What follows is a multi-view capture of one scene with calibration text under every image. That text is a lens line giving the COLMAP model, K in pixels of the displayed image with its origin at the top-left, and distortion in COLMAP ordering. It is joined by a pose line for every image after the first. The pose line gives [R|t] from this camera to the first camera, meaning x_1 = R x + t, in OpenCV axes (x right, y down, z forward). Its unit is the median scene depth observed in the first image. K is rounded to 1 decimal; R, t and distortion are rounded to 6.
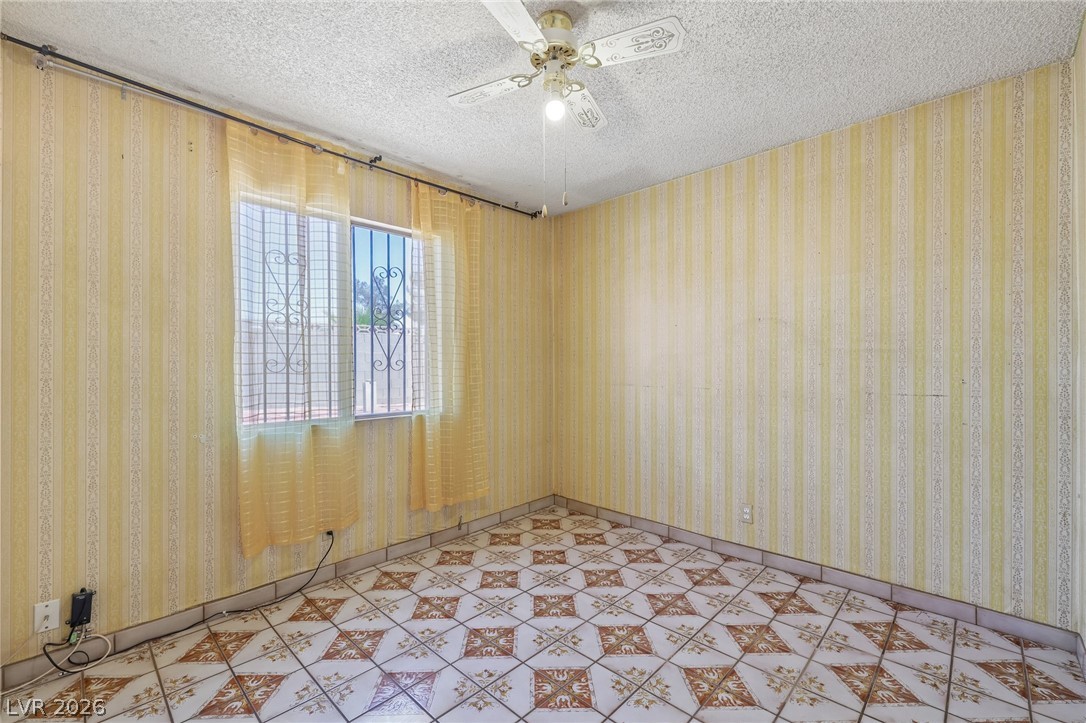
lens RADIAL K [[460.6, 0, 539.6], [0, 460.6, 364.0], [0, 0, 1]] dist [-0.000296, -0.000179]
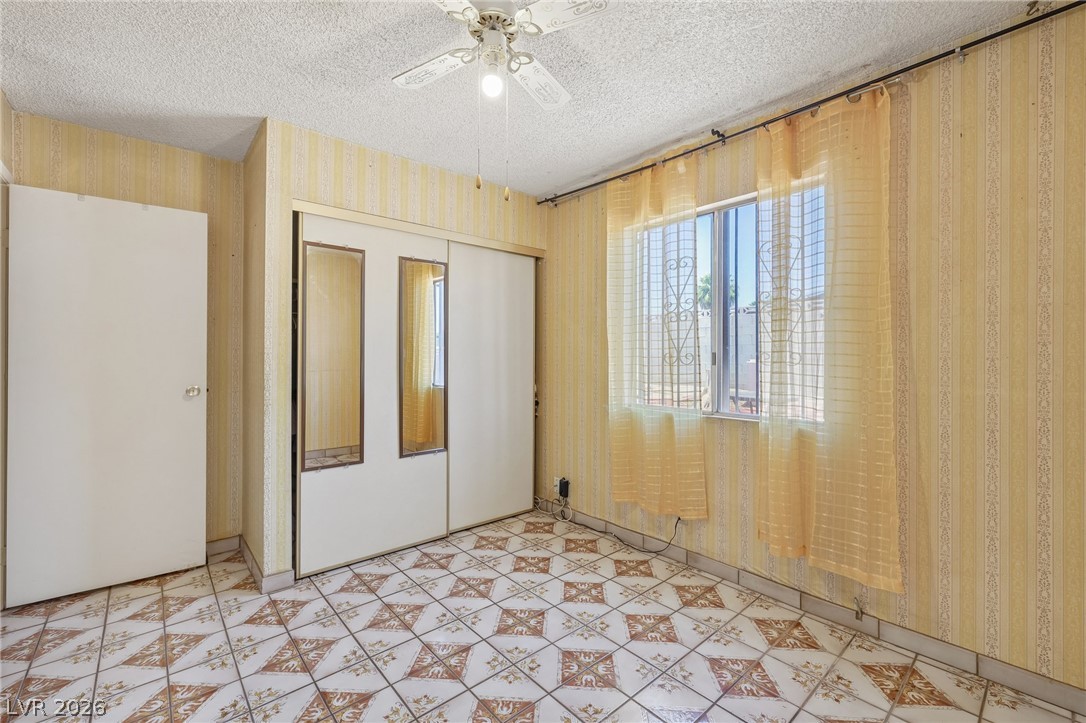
lens RADIAL K [[457.1, 0, 543.4], [0, 457.1, 358.1], [0, 0, 1]] dist [-0.000821, -0.000161]
pose [[-0.085335, 0.007261, -0.996326, 0.653560], [-0.001912, 0.999970, 0.007451, -0.006560], [0.996350, 0.002541, -0.085319, 0.827862]]
